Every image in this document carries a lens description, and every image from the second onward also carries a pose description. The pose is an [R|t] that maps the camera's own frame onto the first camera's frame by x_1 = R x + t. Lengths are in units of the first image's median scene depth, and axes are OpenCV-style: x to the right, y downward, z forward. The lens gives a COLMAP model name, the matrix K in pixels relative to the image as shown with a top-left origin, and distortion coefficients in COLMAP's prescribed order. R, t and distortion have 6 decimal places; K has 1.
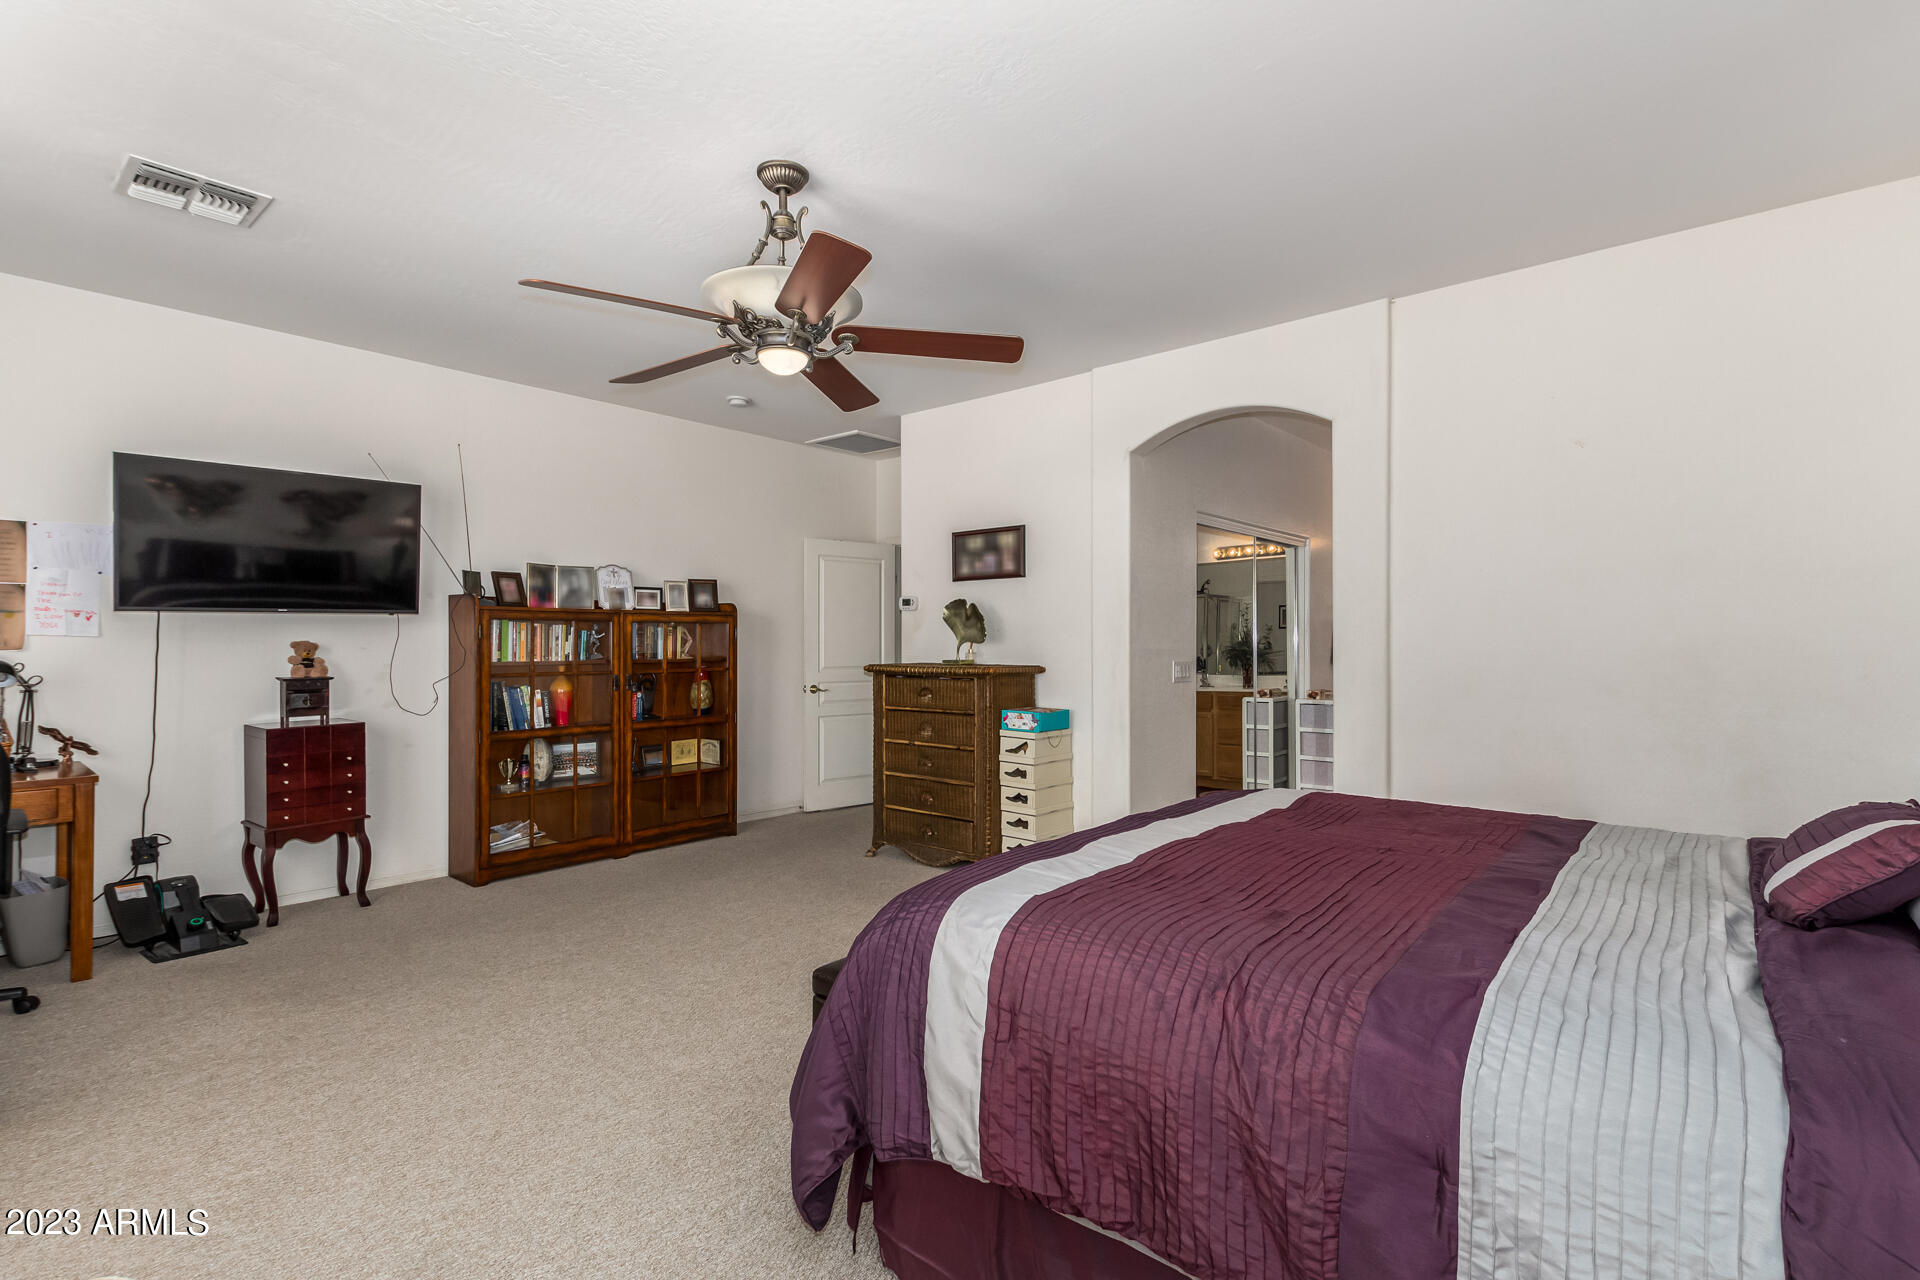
lens RADIAL K [[904.5, 0, 962.5], [0, 904.5, 641.2], [0, 0, 1]] dist [0.000169, -0.000172]
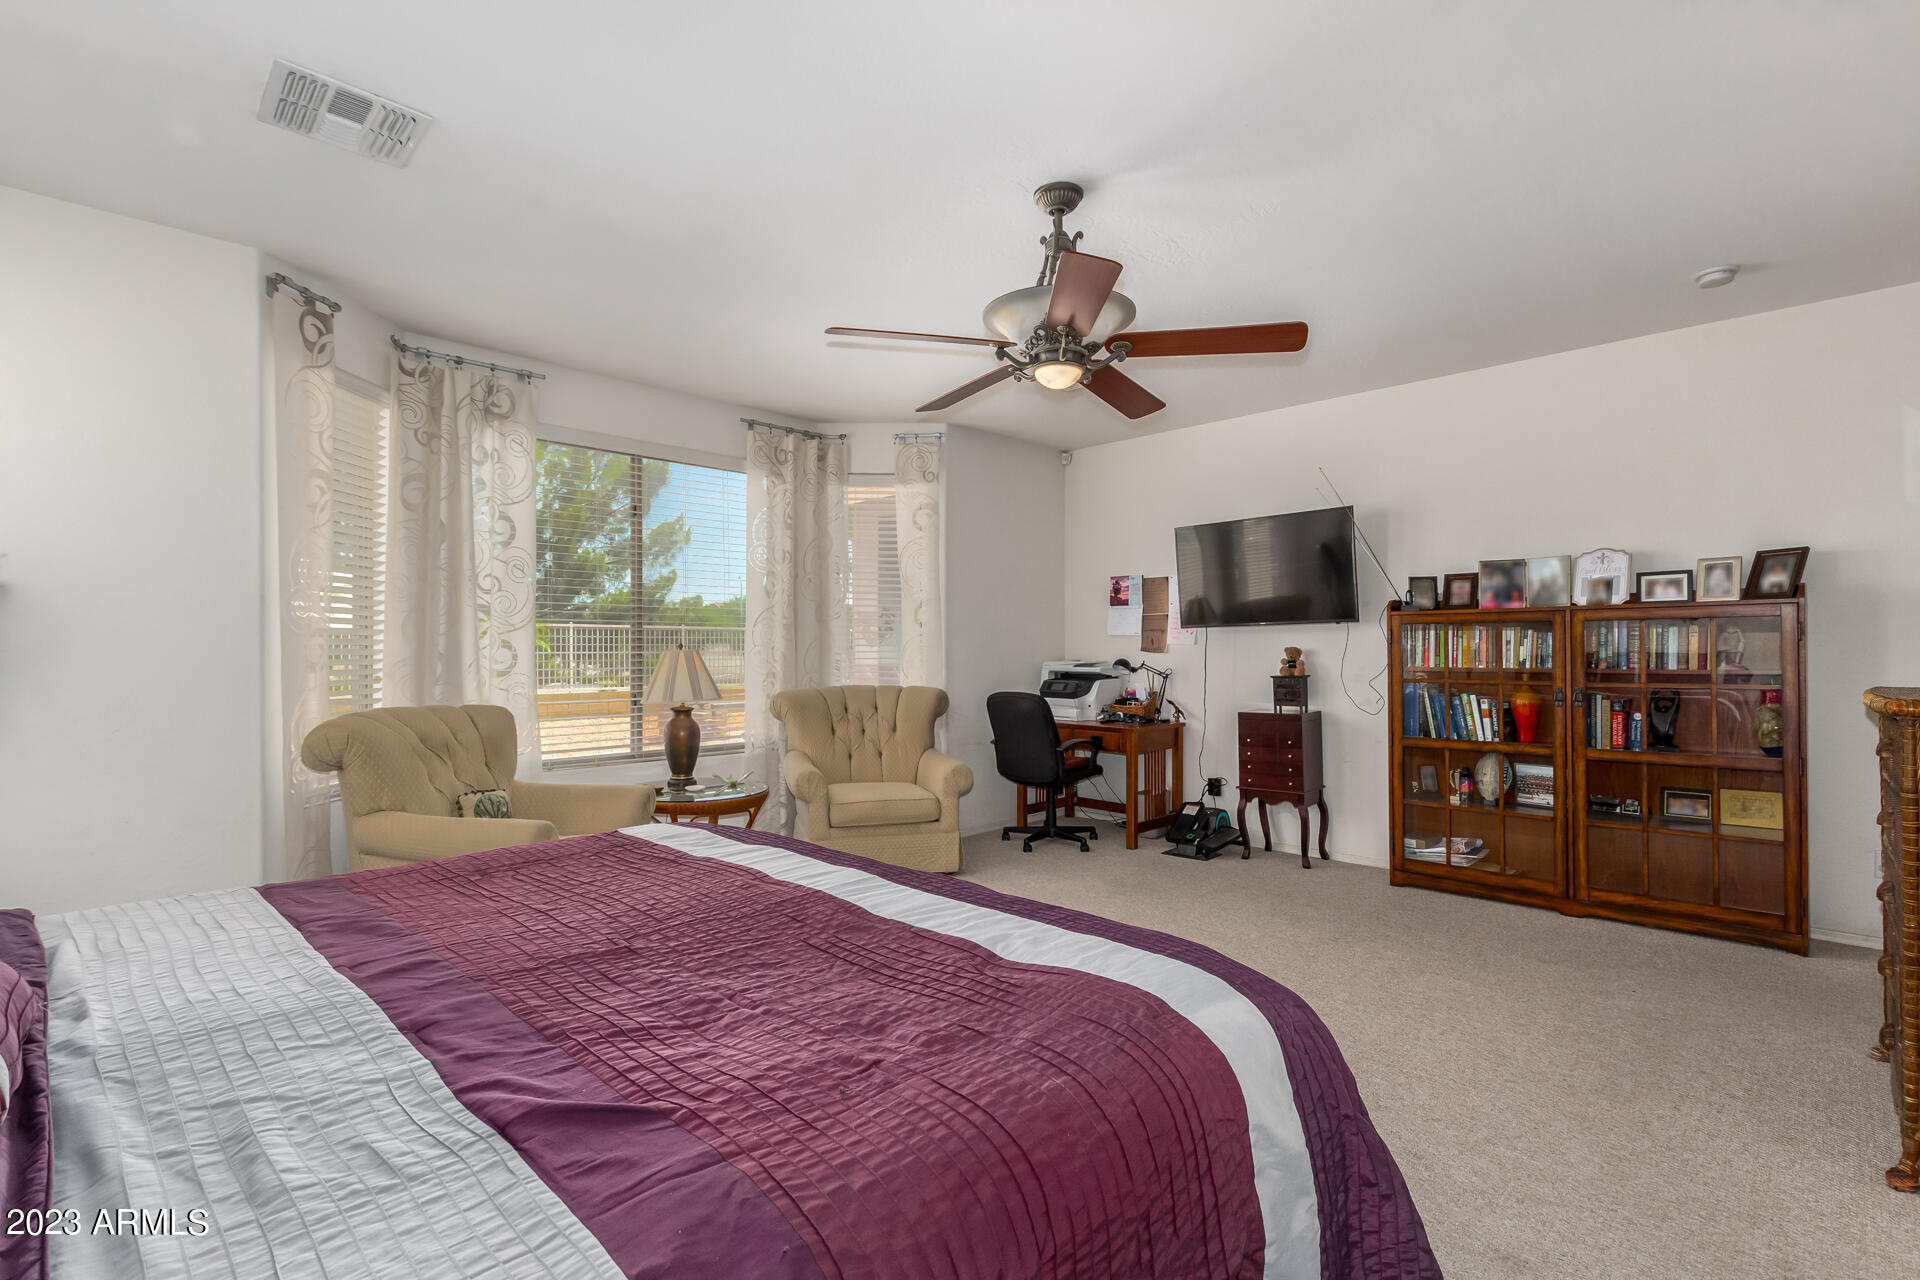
lens RADIAL K [[904.5, 0, 962.8], [0, 904.5, 642.0], [0, 0, 1]] dist [0.000169, -0.000172]
pose [[-0.093669, -0.008145, -0.995570, 0.490801], [0.004772, 0.999951, -0.008630, 0.001642], [0.995592, -0.005559, -0.093626, 0.564267]]
